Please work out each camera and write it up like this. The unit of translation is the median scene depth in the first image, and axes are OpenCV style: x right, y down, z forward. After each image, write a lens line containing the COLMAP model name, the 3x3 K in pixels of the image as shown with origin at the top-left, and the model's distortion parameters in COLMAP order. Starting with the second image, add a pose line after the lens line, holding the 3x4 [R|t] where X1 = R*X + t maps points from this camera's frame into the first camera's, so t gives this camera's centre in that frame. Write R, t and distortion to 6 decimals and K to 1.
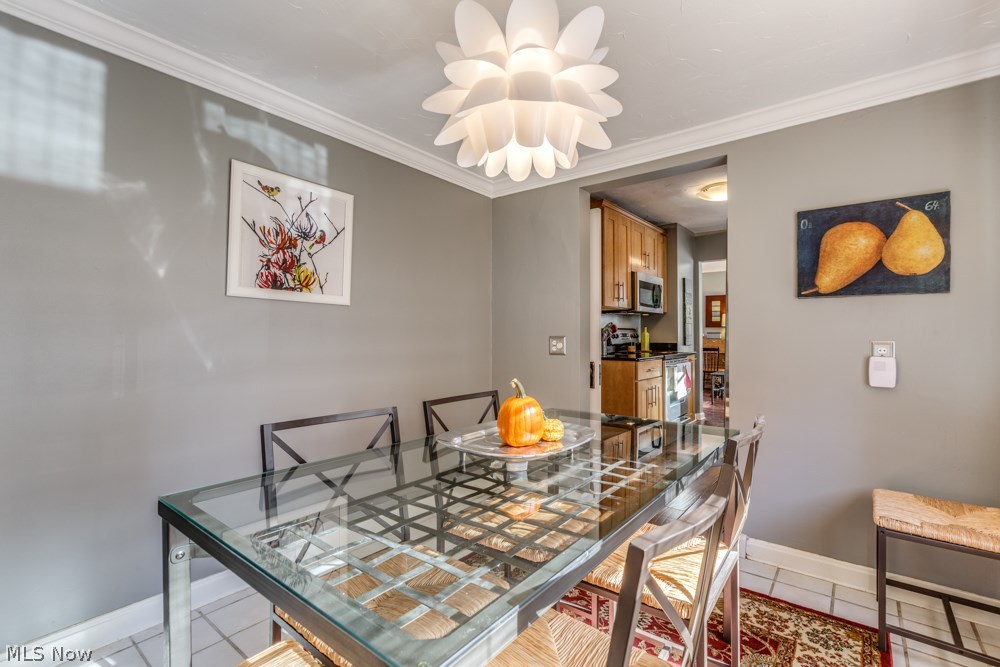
lens RADIAL K [[448.1, 0, 500.0], [0, 448.1, 333.5], [0, 0, 1]] dist [0.000142, -0.000084]
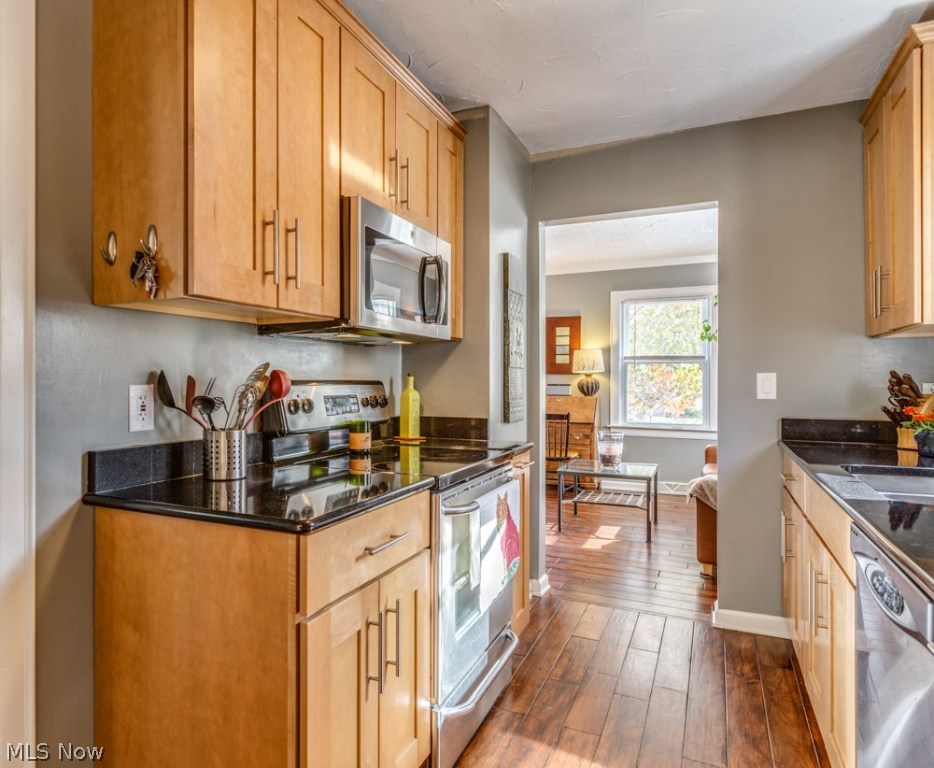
lens RADIAL K [[525.8, 0, 467.0], [0, 525.8, 384.0], [0, 0, 1]] dist [0.000733, 0.000084]
pose [[0.955149, 0.000516, 0.296124, 0.243979], [-0.004899, 0.999889, 0.014057, -0.014552], [-0.296084, -0.014878, 0.955046, 0.572666]]
